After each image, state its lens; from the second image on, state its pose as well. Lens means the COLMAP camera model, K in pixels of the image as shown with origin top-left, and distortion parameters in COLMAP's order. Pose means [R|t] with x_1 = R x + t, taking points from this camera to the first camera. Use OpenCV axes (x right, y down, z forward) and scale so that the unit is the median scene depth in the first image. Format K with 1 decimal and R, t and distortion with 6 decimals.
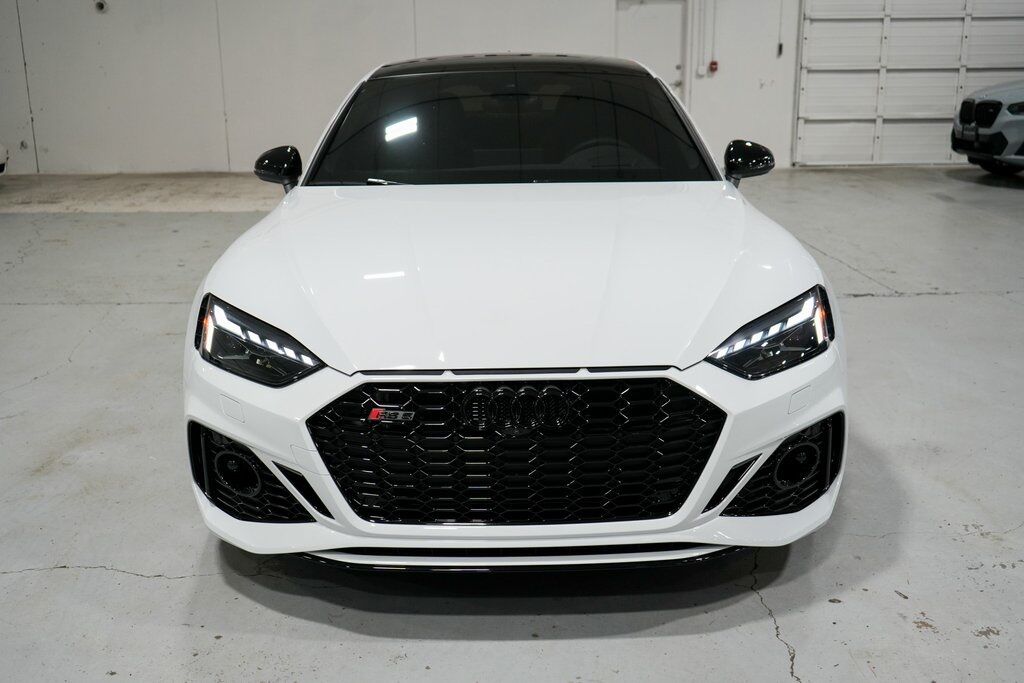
lens RADIAL K [[1046.9, 0, 512.9], [0, 1046.9, 343.2], [0, 0, 1]] dist [0.008375, 0.000000]
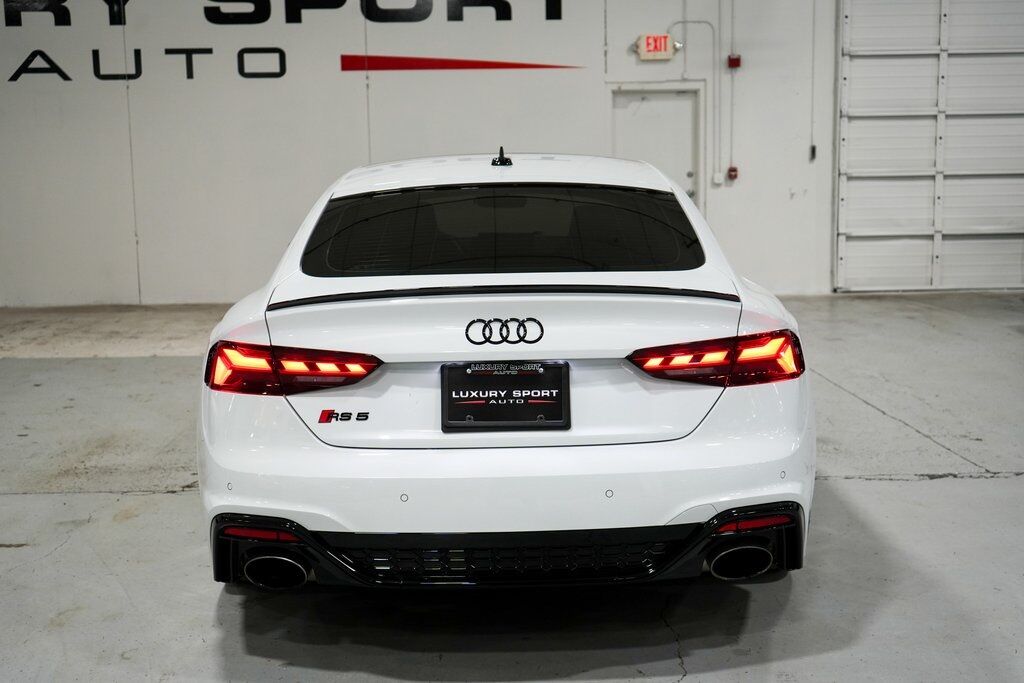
lens RADIAL K [[1176.3, 0, 511.4], [0, 1176.3, 341.3], [0, 0, 1]] dist [0.005514, 0.000000]
pose [[0.999949, -0.006817, -0.007410, 0.024112], [0.005871, 0.992645, -0.120916, -0.022978], [0.008179, 0.120867, 0.992635, 0.099065]]
